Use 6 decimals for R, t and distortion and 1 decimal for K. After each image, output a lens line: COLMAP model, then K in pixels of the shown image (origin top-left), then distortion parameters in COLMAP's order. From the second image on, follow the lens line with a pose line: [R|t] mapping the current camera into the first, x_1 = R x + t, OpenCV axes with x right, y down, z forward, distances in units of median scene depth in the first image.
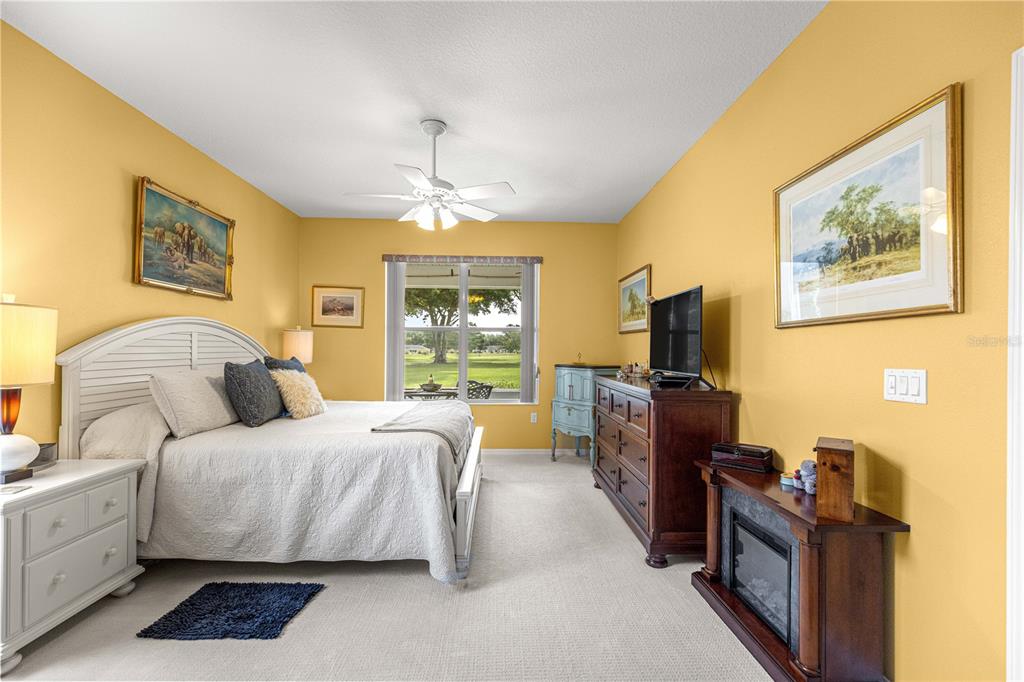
lens RADIAL K [[461.7, 0, 513.3], [0, 461.7, 343.9], [0, 0, 1]] dist [0.003726, -0.000295]
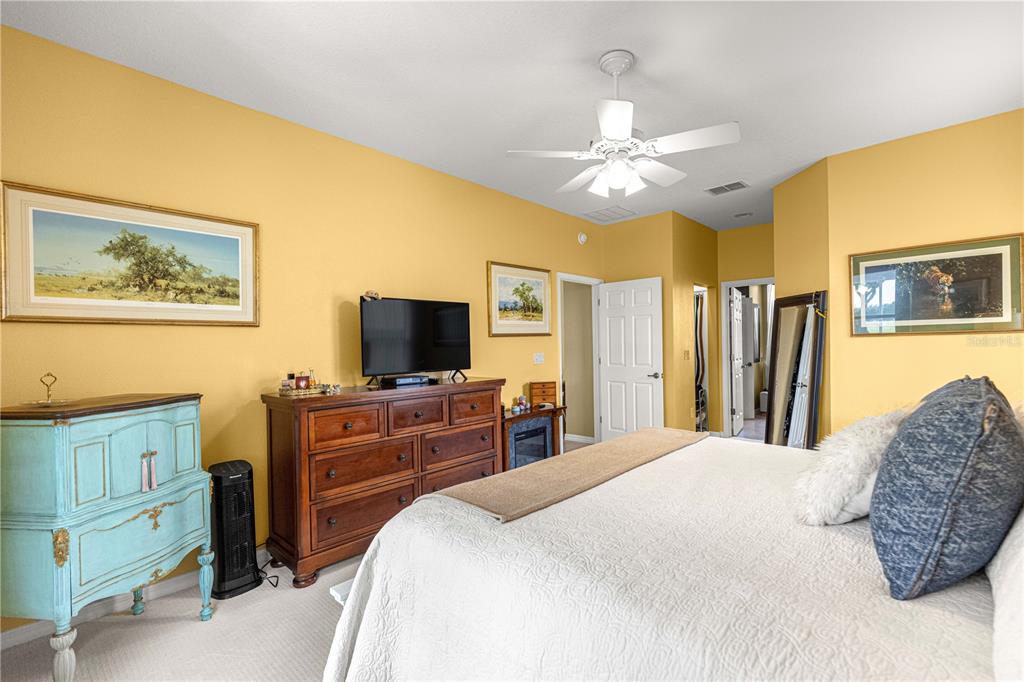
lens RADIAL K [[461.7, 0, 512.0], [0, 461.7, 344.8], [0, 0, 1]] dist [0.003726, -0.000295]
pose [[-0.715926, 0.001609, 0.698174, -0.967213], [0.002469, 0.999997, 0.000228, -0.001413], [-0.698172, 0.001887, -0.715928, 2.807315]]
